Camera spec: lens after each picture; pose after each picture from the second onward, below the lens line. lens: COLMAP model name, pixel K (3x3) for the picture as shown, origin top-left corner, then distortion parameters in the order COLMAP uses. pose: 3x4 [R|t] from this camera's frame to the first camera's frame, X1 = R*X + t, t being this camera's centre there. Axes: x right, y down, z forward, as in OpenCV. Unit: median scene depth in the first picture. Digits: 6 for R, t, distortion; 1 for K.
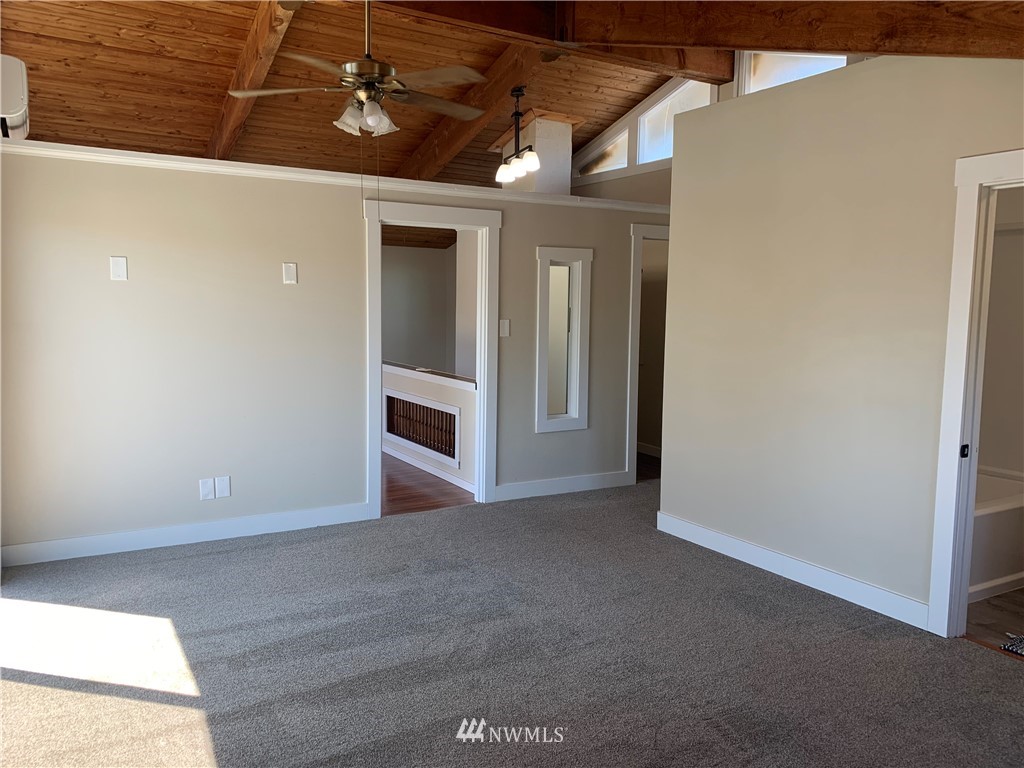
lens RADIAL K [[781.8, 0, 504.5], [0, 781.8, 387.0], [0, 0, 1]] dist [0.039530, -0.043741]
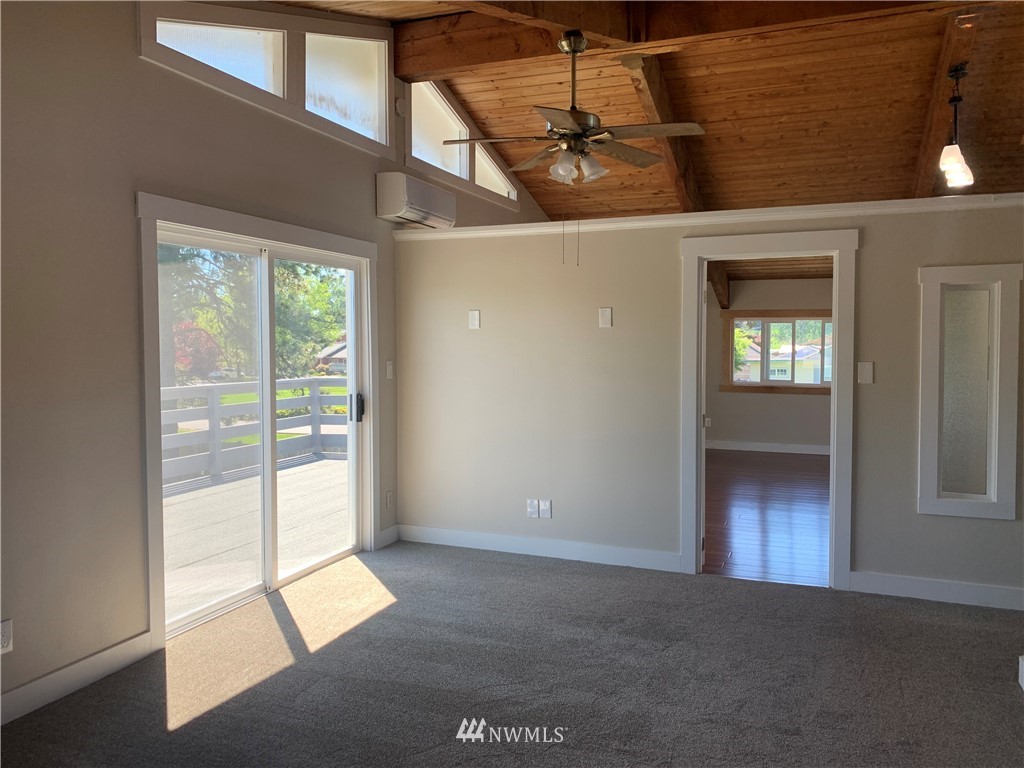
lens RADIAL K [[781.8, 0, 506.7], [0, 781.8, 375.1], [0, 0, 1]] dist [0.039530, -0.043741]
pose [[0.616356, 0.020743, -0.787194, 0.488242], [-0.076757, 0.996475, -0.033841, -0.021540], [0.783718, 0.081280, 0.615776, 0.264216]]
